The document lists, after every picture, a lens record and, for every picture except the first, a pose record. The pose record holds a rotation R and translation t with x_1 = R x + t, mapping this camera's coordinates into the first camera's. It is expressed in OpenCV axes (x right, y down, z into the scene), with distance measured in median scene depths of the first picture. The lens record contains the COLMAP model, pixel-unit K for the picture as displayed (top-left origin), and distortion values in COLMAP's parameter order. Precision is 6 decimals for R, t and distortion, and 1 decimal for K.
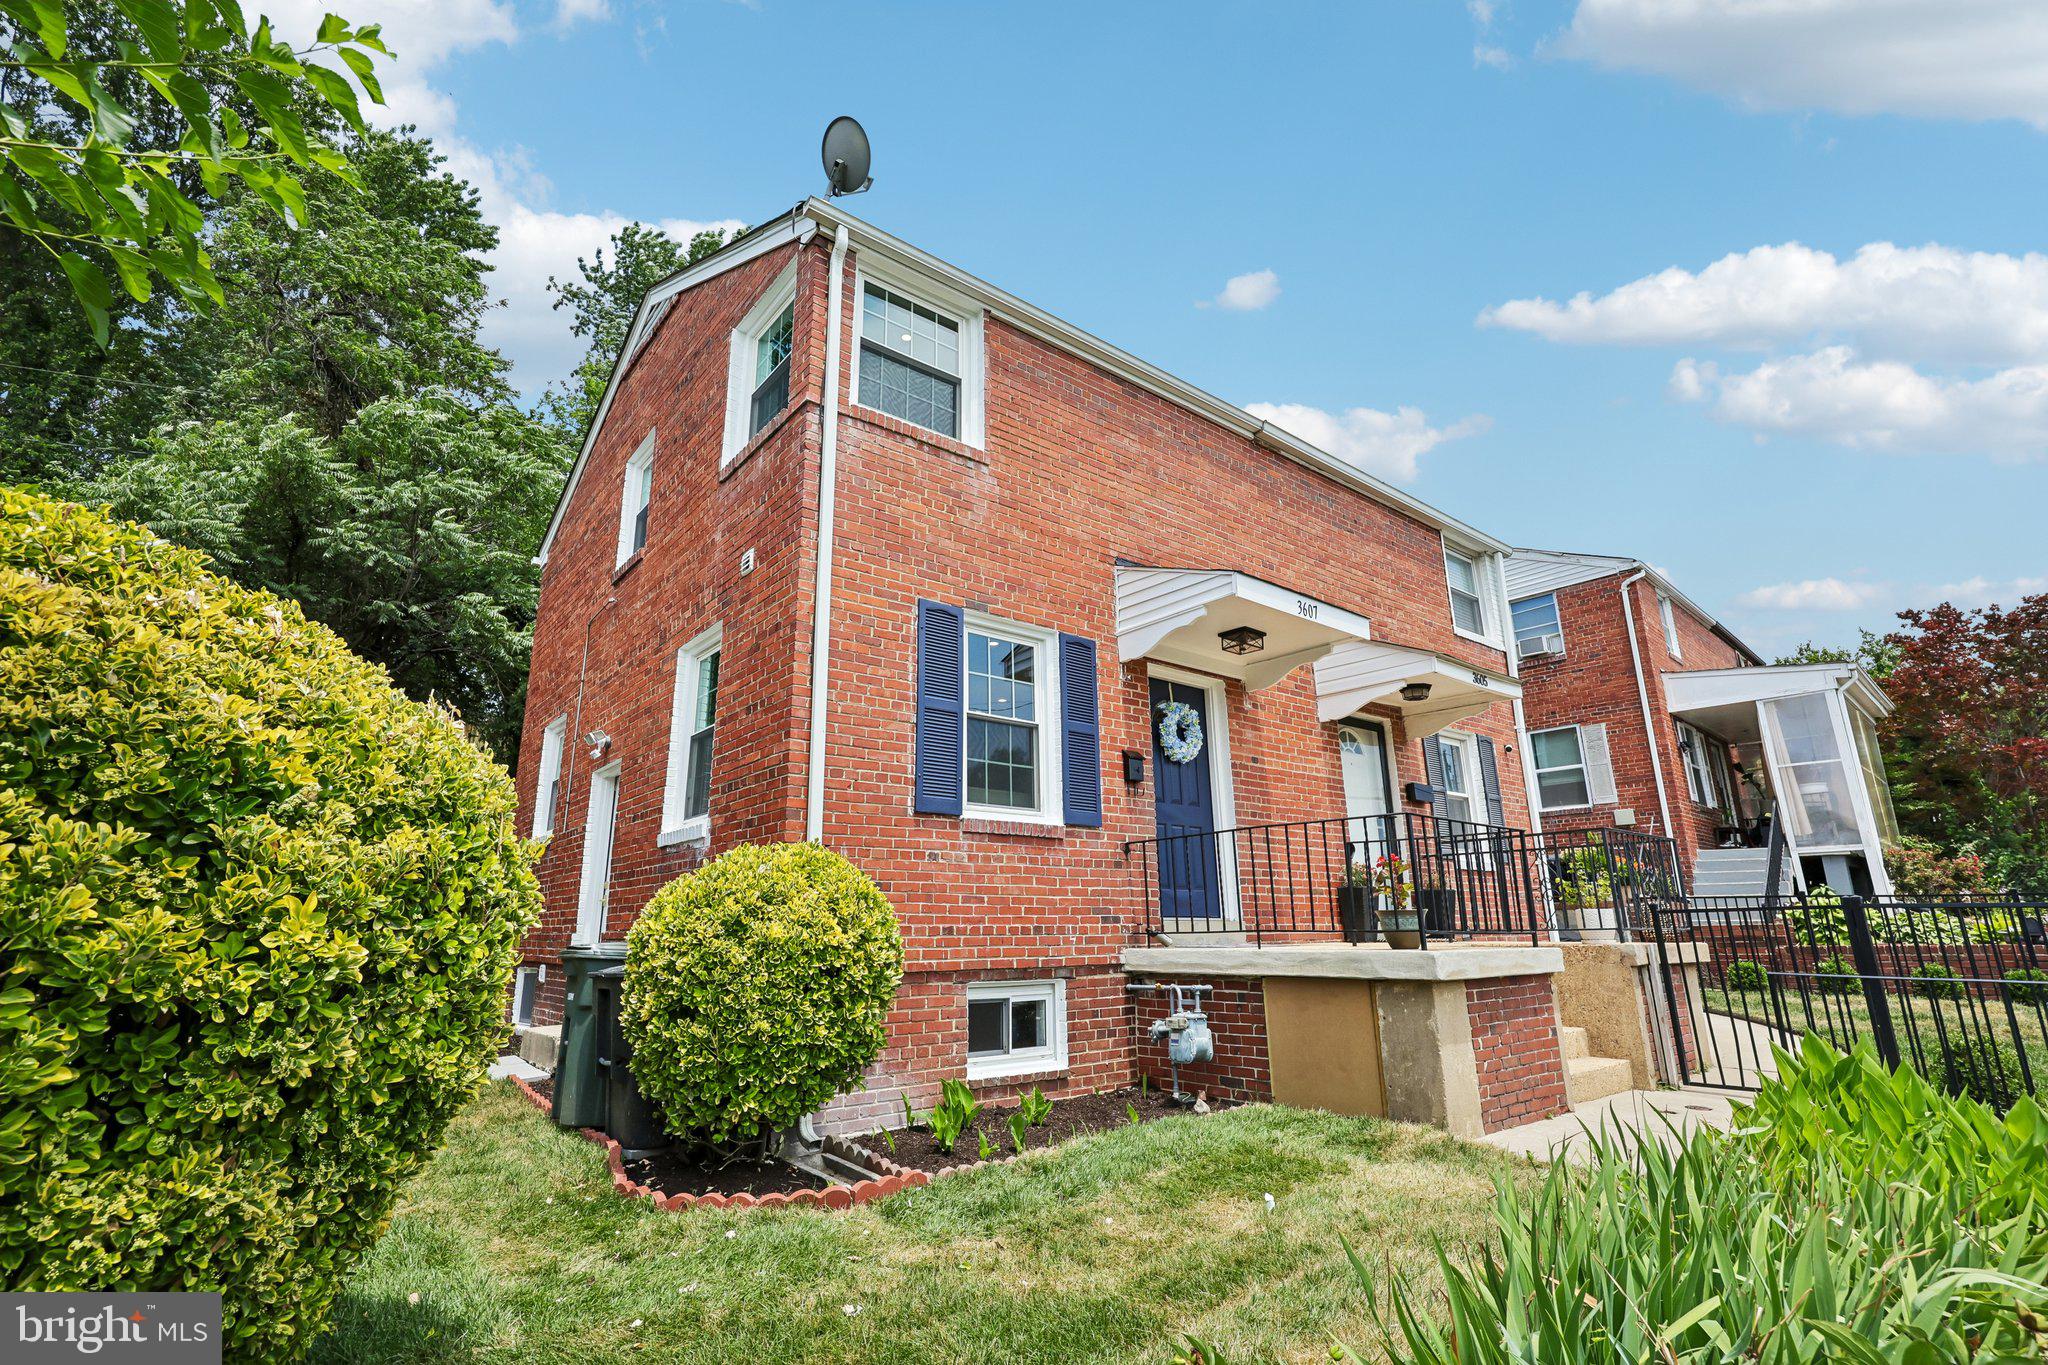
lens RADIAL K [[942.6, 0, 1015.5], [0, 942.6, 652.0], [0, 0, 1]] dist [-0.001500, -0.000428]
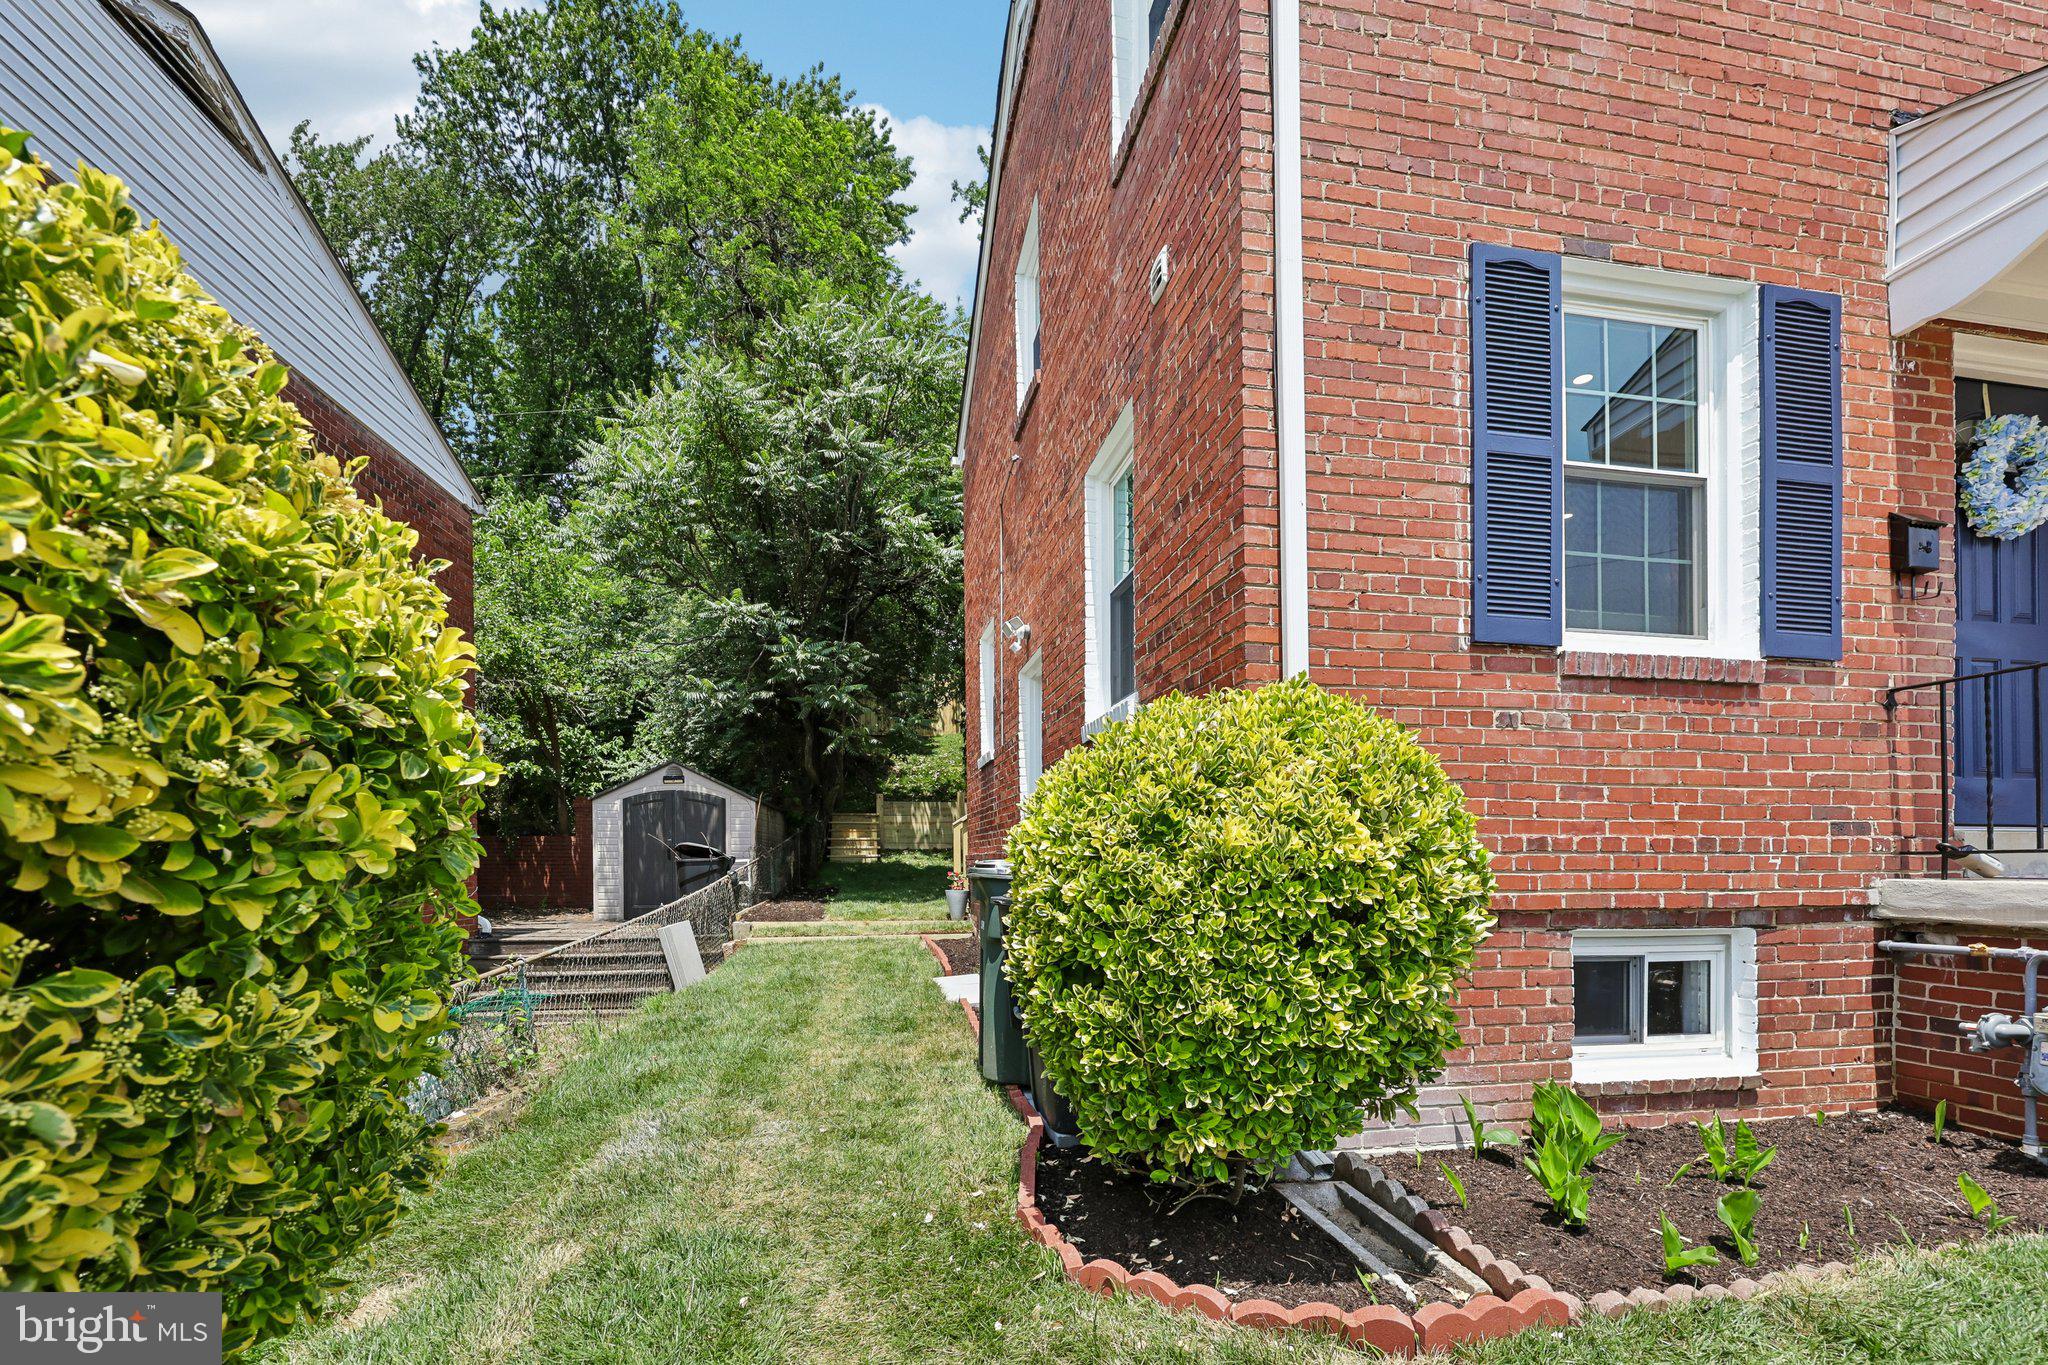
lens RADIAL K [[909.3, 0, 1020.6], [0, 909.3, 865.4], [0, 0, 1]] dist [-0.001318, -0.000128]
pose [[0.885439, 0.008818, -0.464671, -0.089951], [0.126169, 0.957712, 0.258591, 0.118636], [0.447301, -0.287593, 0.846883, 0.366694]]
